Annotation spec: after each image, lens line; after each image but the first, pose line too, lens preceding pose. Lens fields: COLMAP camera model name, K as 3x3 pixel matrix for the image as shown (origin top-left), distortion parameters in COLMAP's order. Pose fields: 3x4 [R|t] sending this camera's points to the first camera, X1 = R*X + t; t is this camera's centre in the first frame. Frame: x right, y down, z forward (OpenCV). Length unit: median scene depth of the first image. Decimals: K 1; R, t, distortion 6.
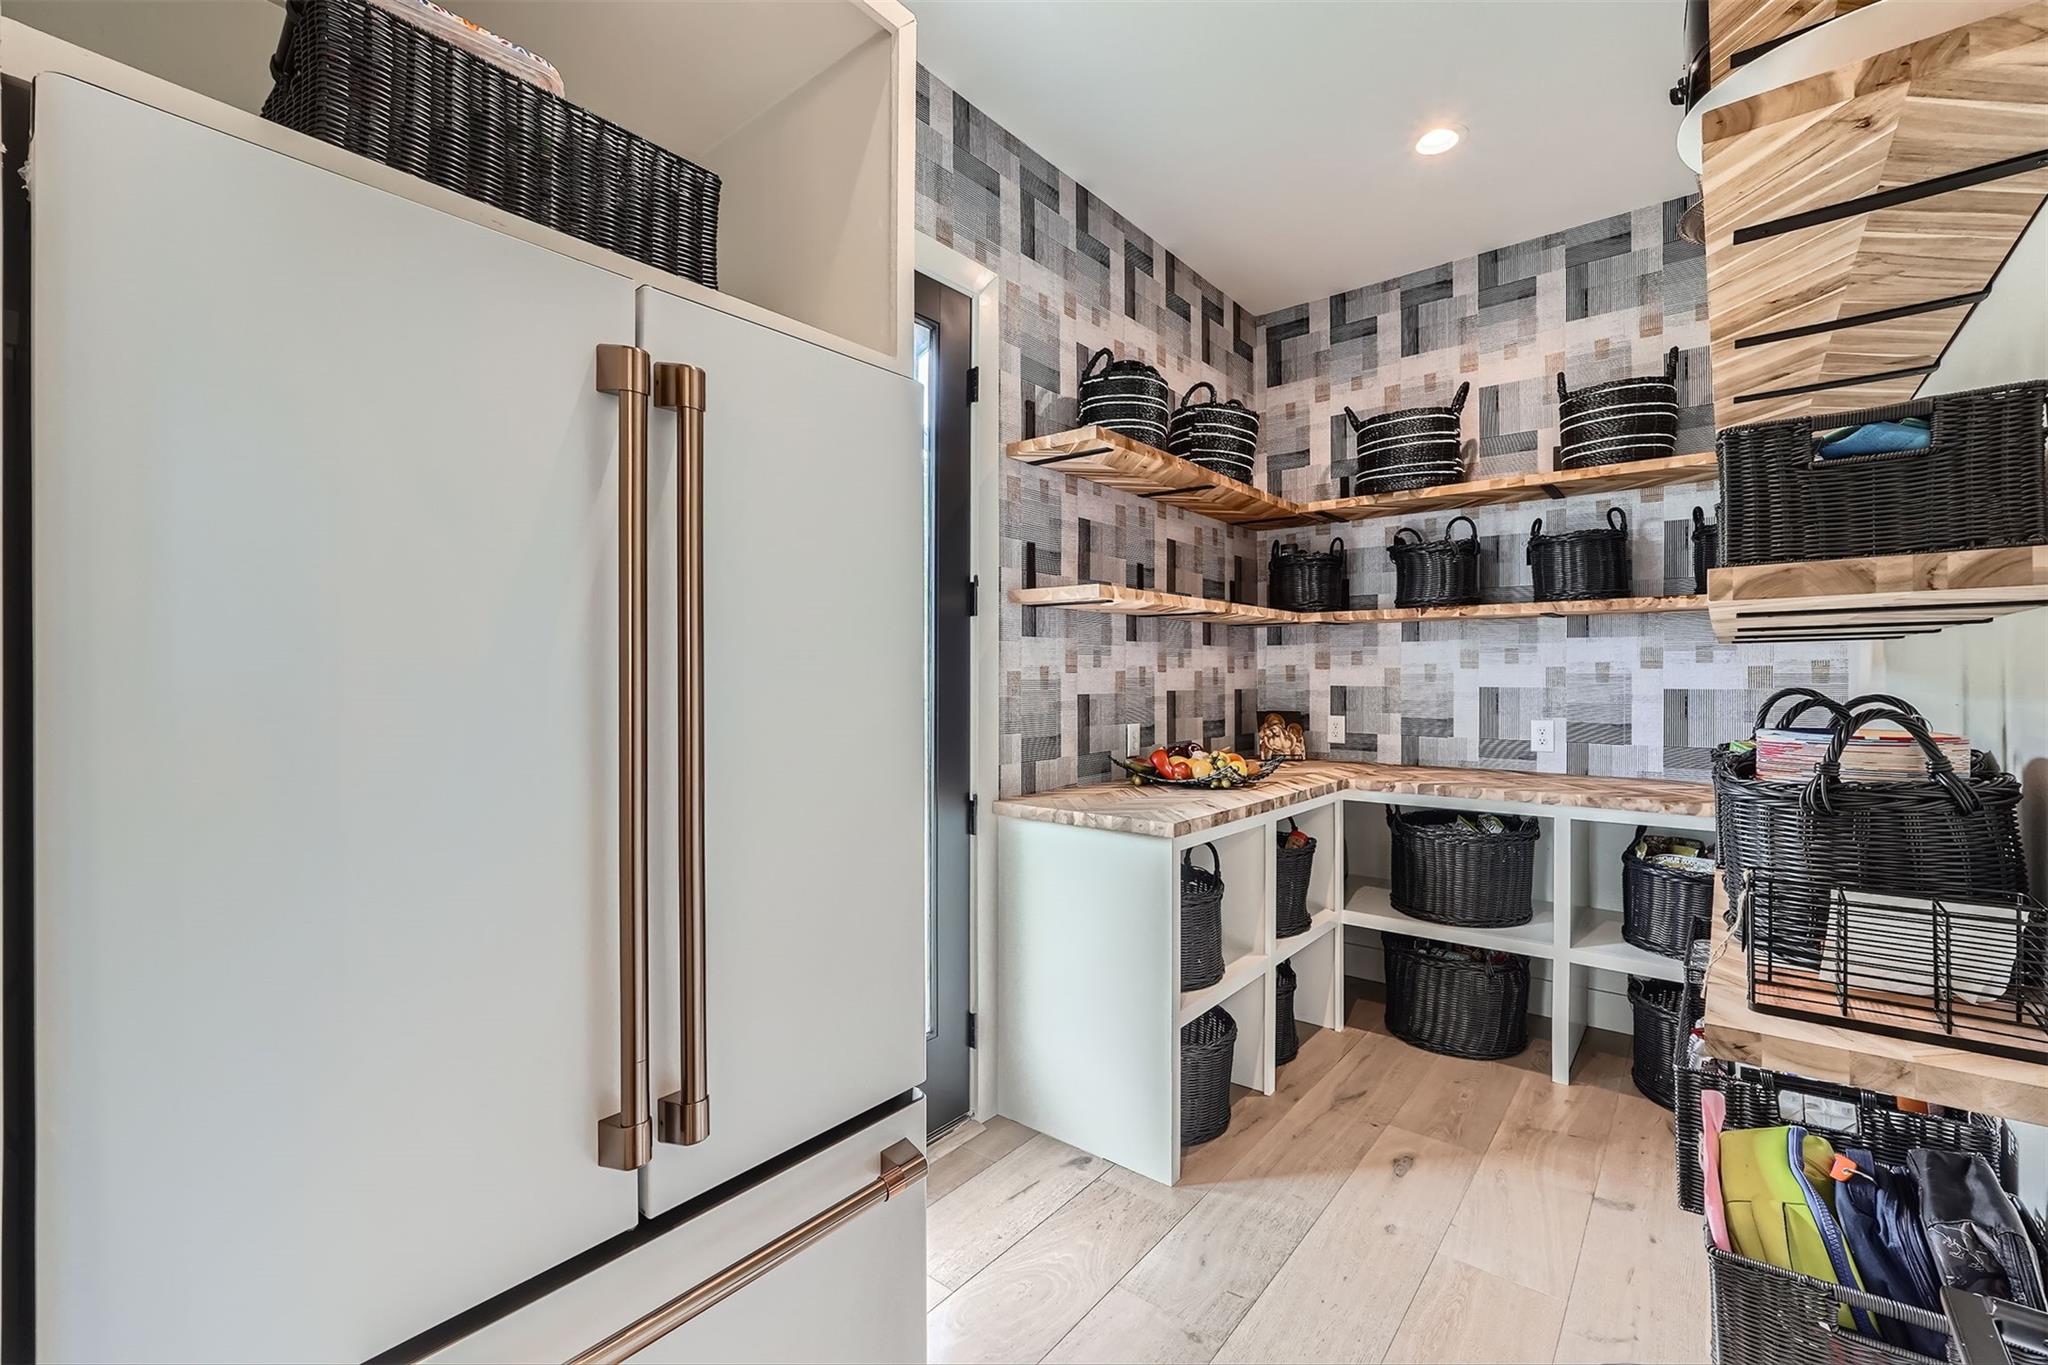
lens RADIAL K [[865.2, 0, 1024.0], [0, 865.2, 670.5], [0, 0, 1]] dist [-0.004602, 0.000532]
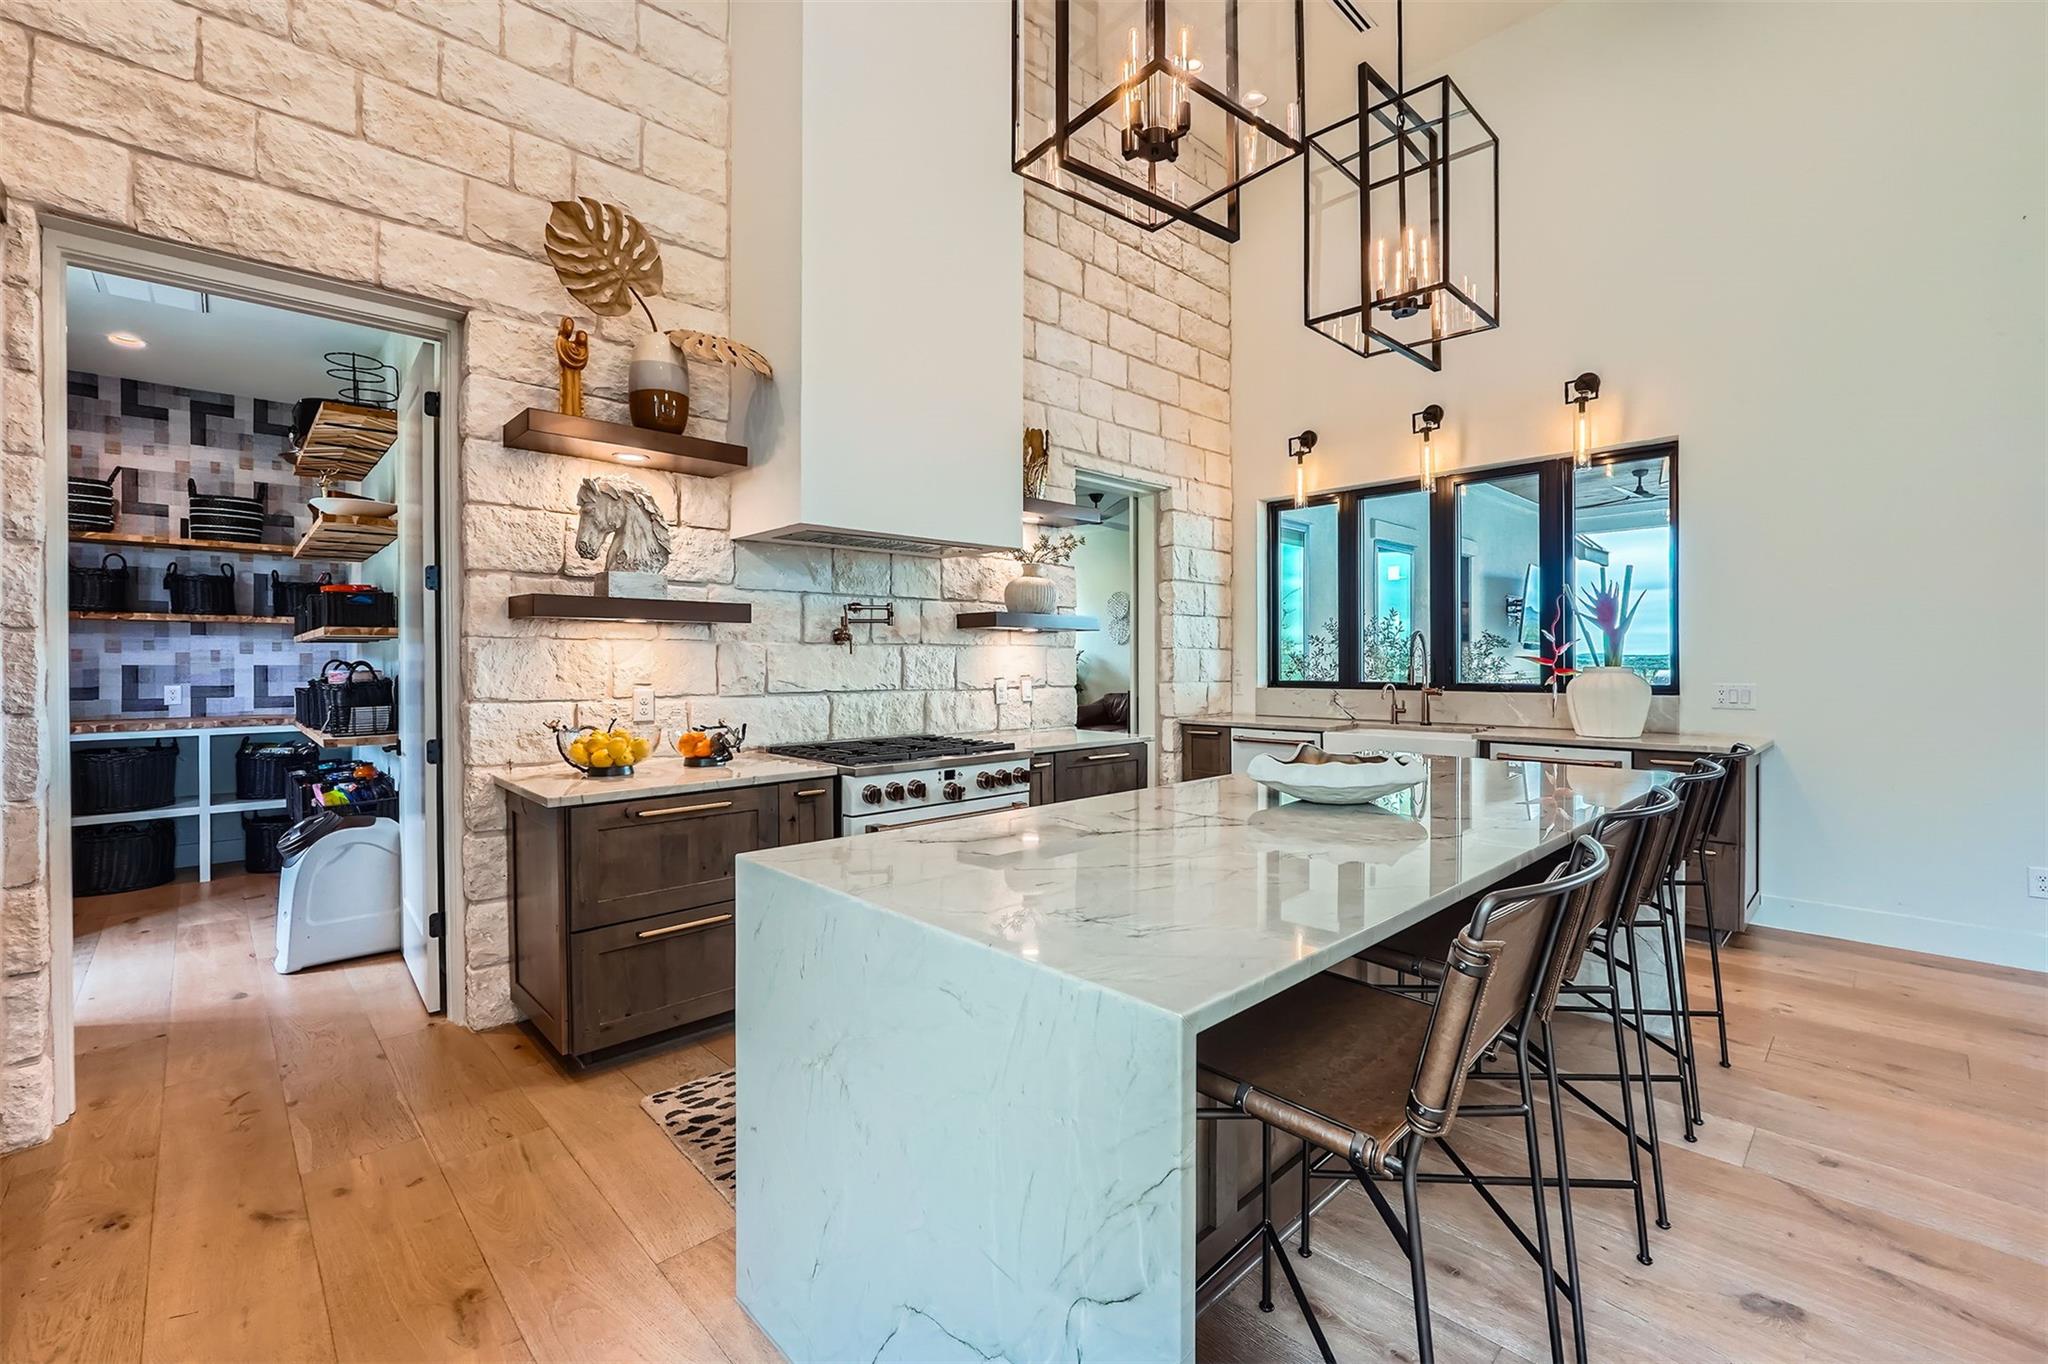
lens RADIAL K [[865.2, 0, 1024.1], [0, 865.2, 664.7], [0, 0, 1]] dist [-0.004602, 0.000532]
pose [[0.130333, -0.003303, 0.991465, -0.821228], [-0.001560, 0.999993, 0.003537, 0.010973], [-0.991469, -0.002008, 0.130327, -0.820054]]
